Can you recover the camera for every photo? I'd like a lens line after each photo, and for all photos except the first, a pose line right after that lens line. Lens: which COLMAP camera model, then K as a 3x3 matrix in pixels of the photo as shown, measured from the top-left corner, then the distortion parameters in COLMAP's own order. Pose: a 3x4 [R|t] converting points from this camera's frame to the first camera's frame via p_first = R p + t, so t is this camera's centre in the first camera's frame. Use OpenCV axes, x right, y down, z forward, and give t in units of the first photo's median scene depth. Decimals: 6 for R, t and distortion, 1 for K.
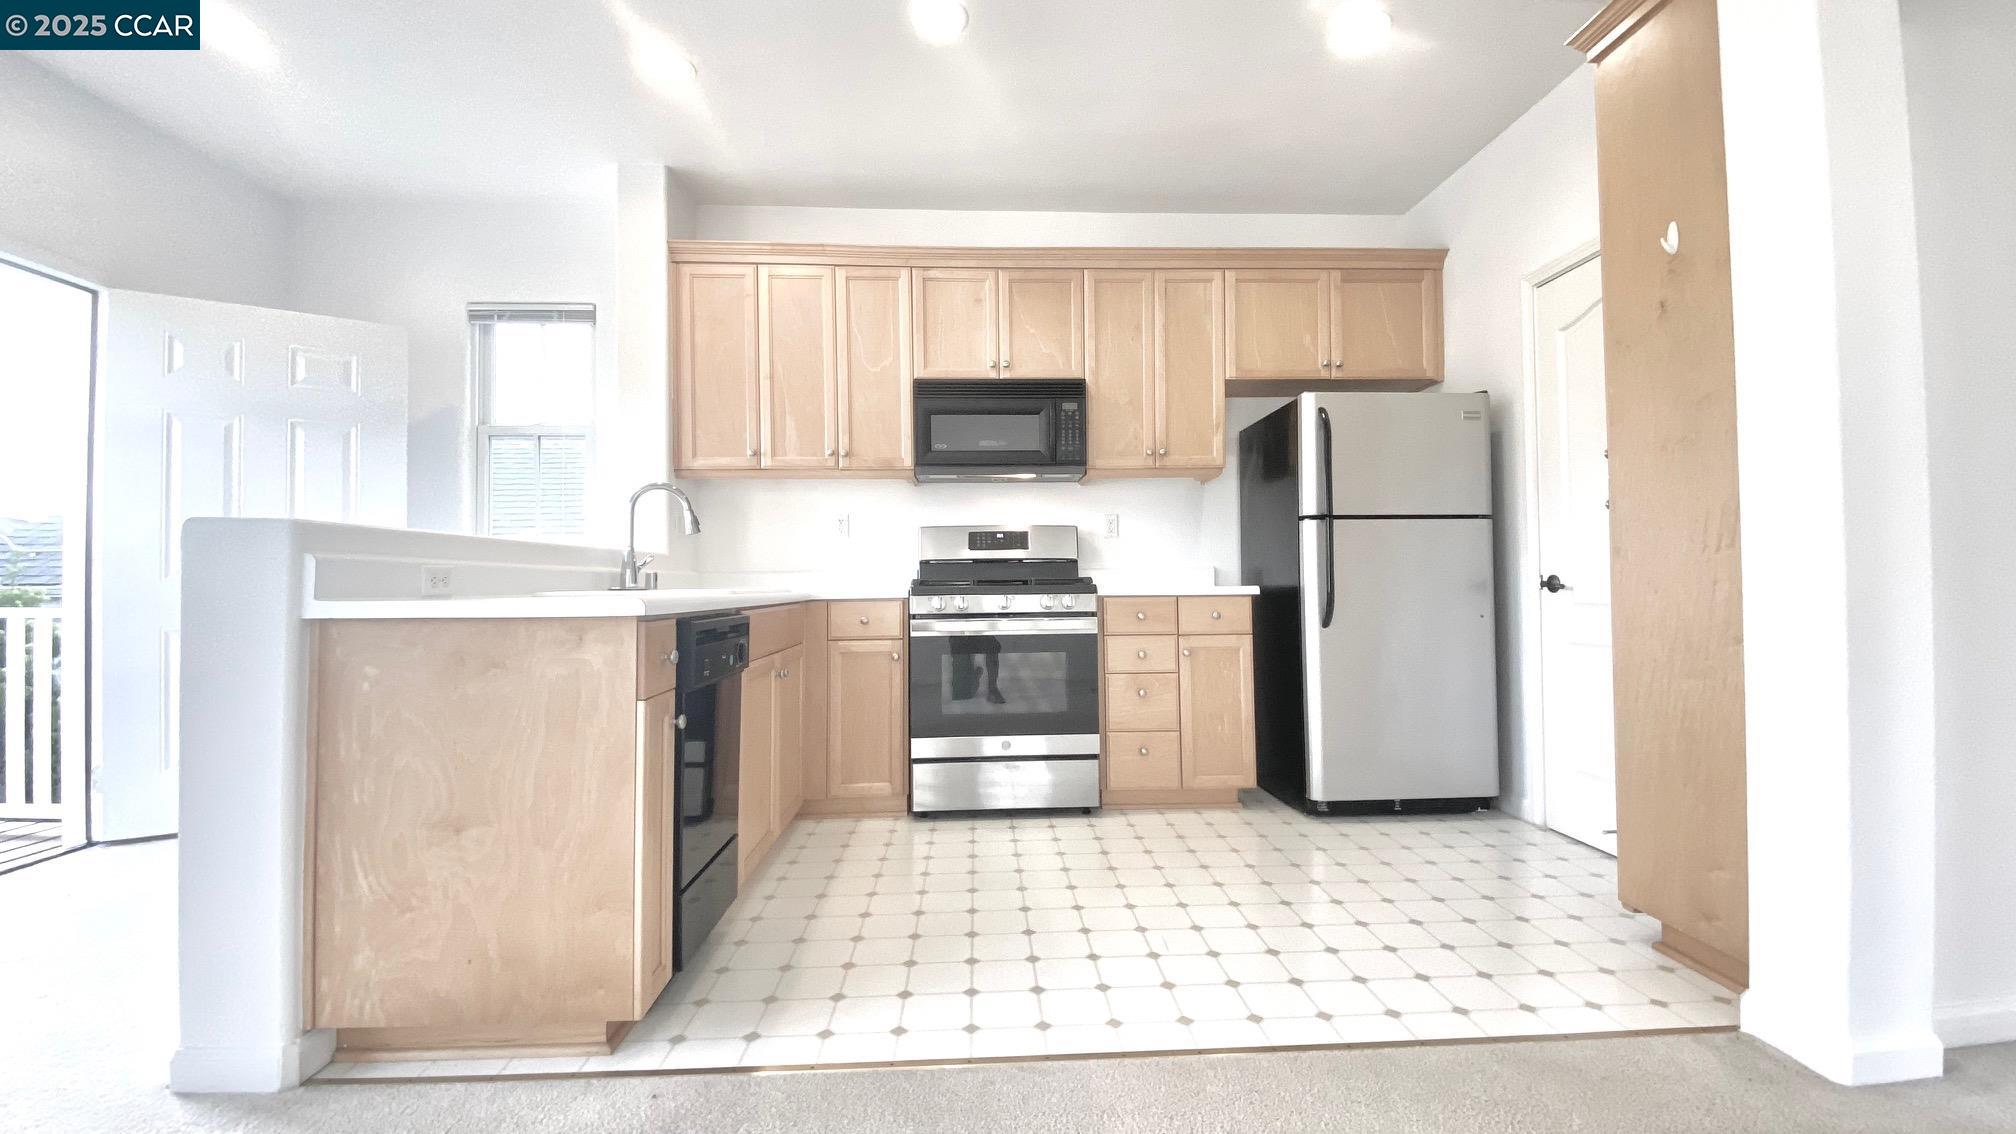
lens RADIAL K [[806.8, 0, 1014.8], [0, 806.8, 567.7], [0, 0, 1]] dist [0.051535, -0.040520]
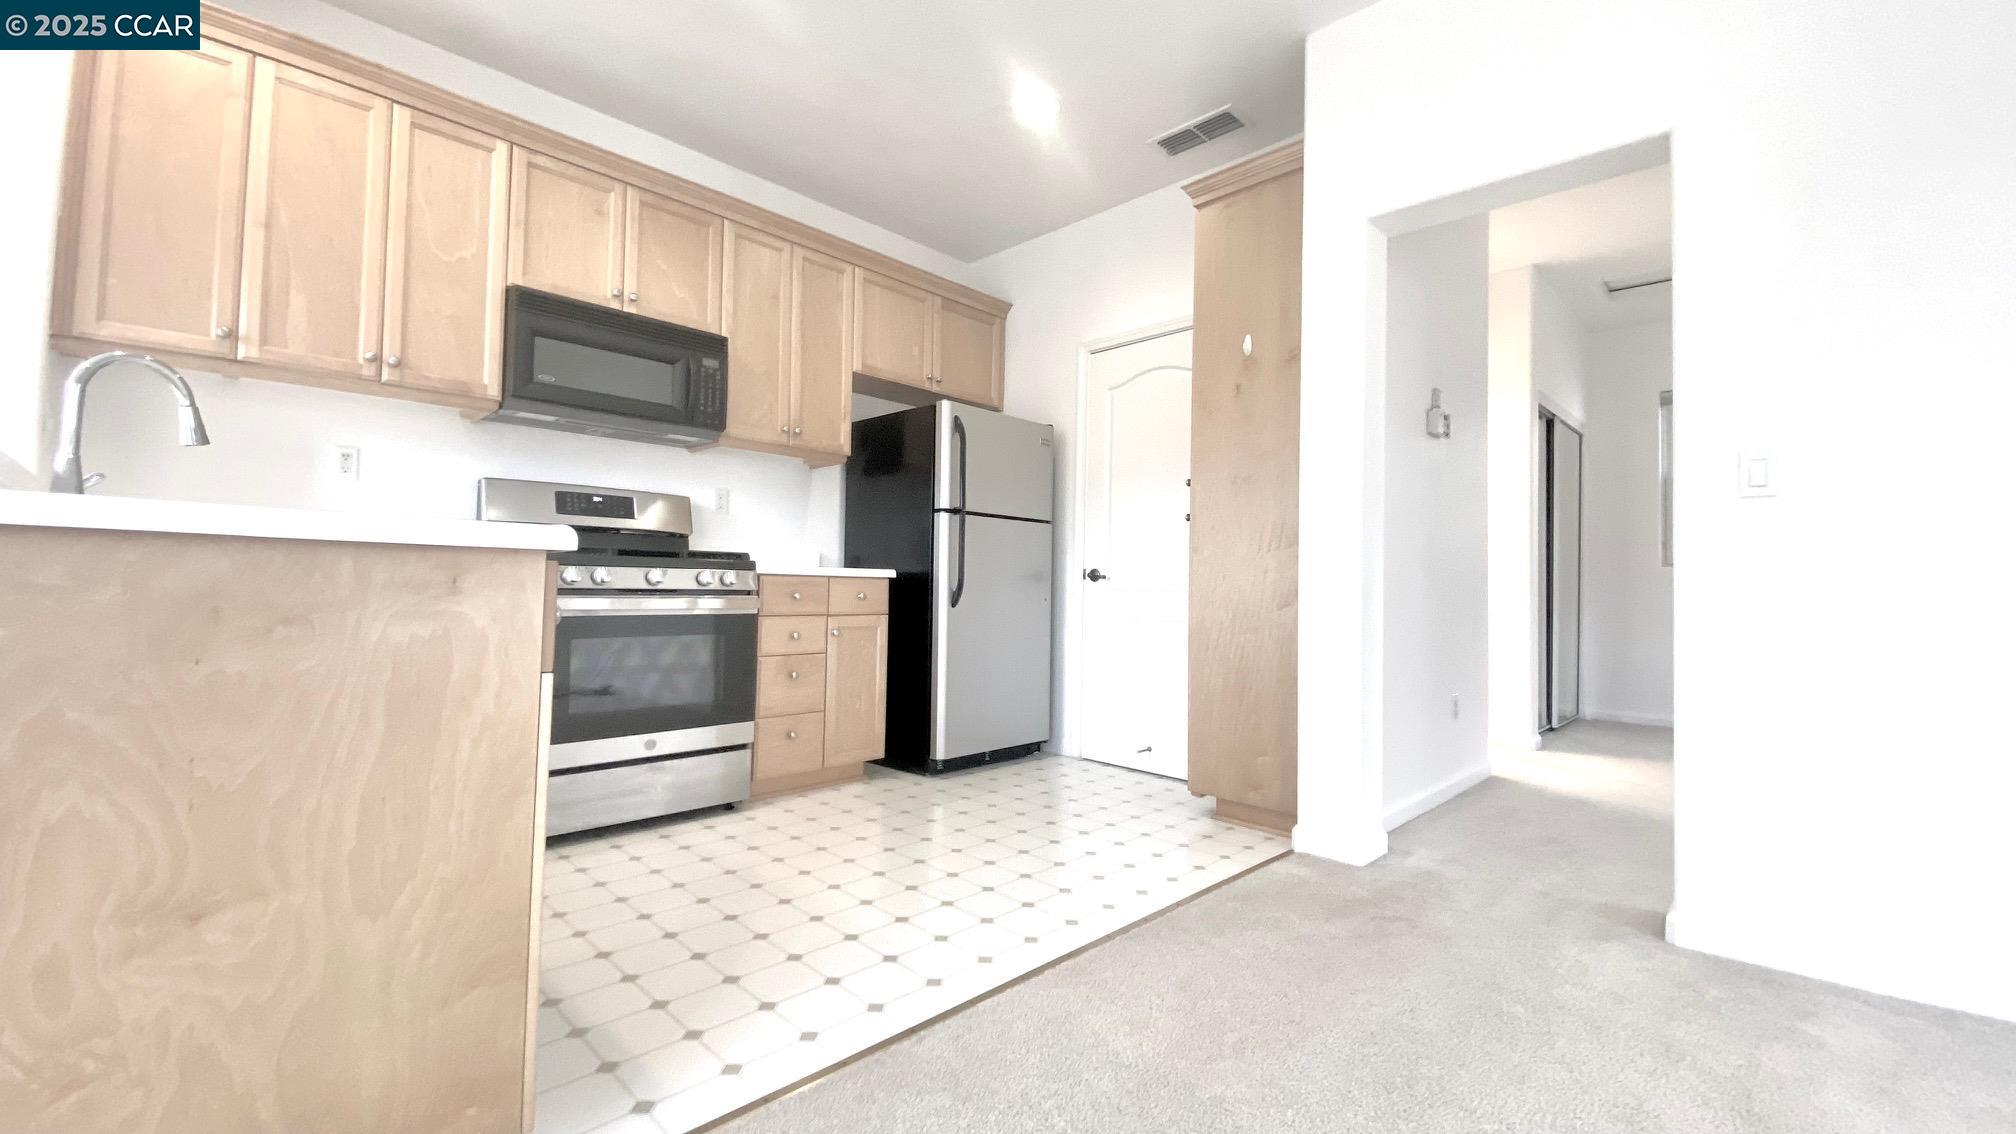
lens RADIAL K [[813.4, 0, 1016.0], [0, 813.4, 568.0], [0, 0, 1]] dist [0.018892, -0.020796]
pose [[0.727731, 0.041725, 0.684593, -0.319199], [-0.039125, 0.999048, -0.019300, 0.034808], [-0.684746, -0.012739, 0.728670, 0.106714]]
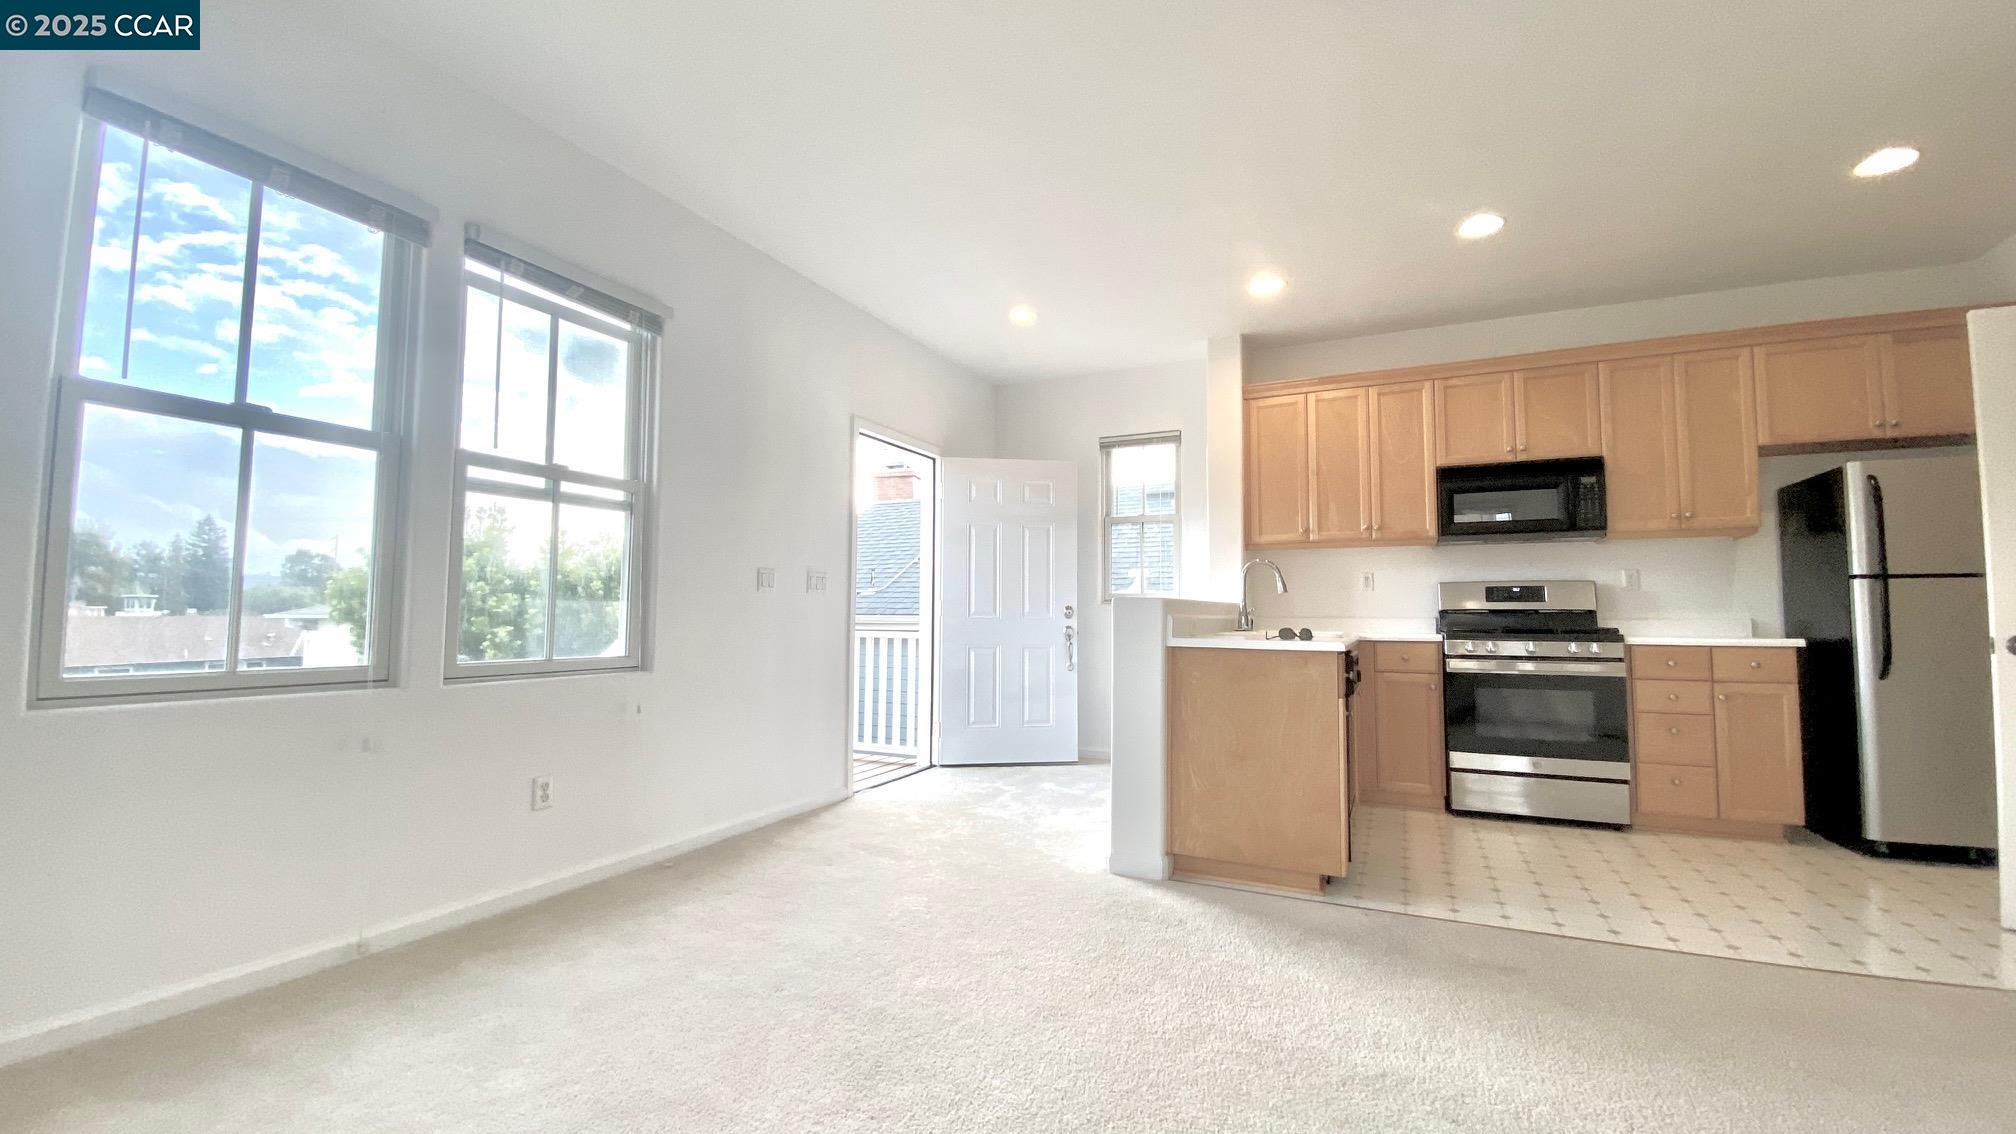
lens RADIAL K [[813.4, 0, 1016.0], [0, 813.4, 568.0], [0, 0, 1]] dist [0.018892, -0.020796]
pose [[0.883542, -0.014239, -0.468135, -0.120127], [-0.004664, 0.999221, -0.039195, -0.024532], [0.468328, 0.036814, 0.882787, -0.457481]]
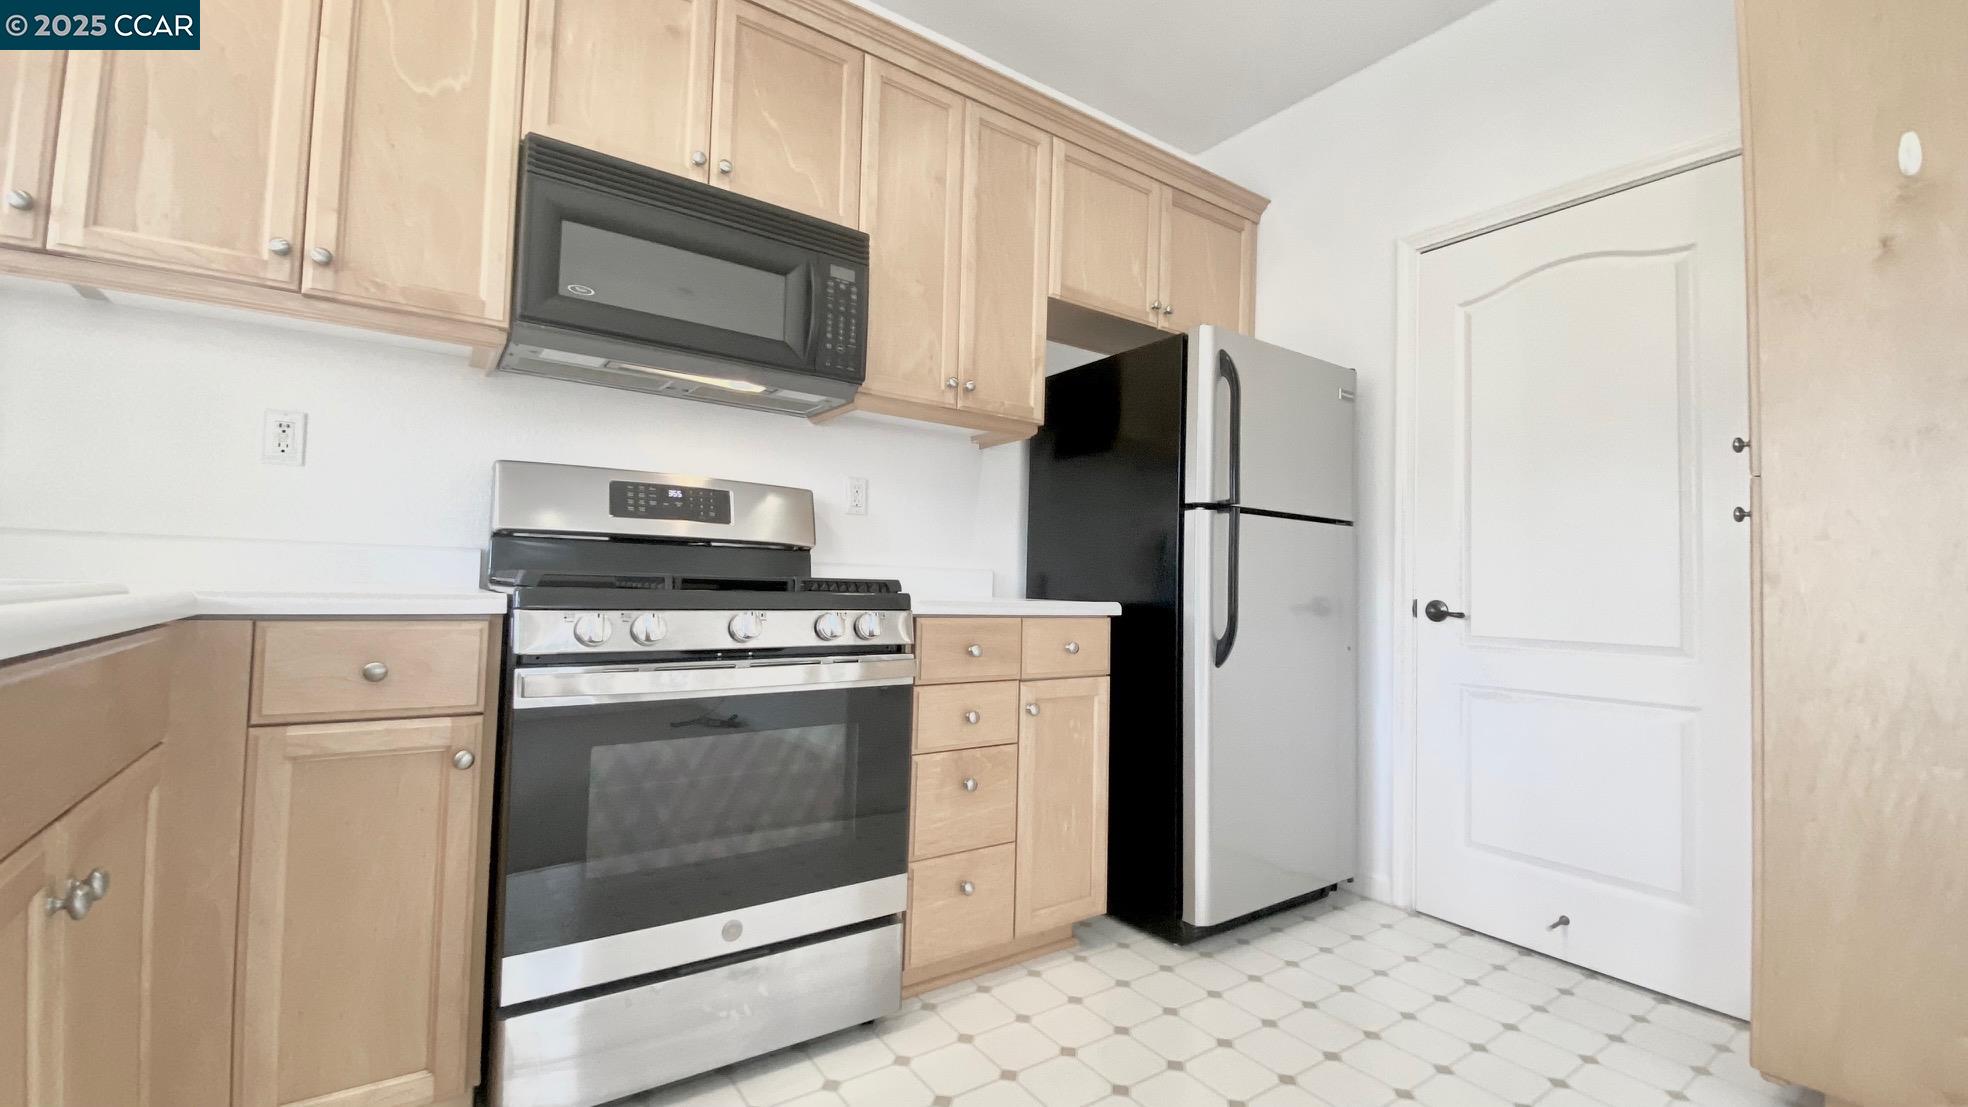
lens RADIAL K [[801.2, 0, 982.4], [0, 801.2, 551.5], [0, 0, 1]] dist [0.033266, -0.026887]
pose [[0.845272, 0.056261, 0.531367, -0.146658], [-0.047621, 0.998416, -0.029960, 0.005739], [-0.532211, 0.000020, 0.846612, 0.506364]]
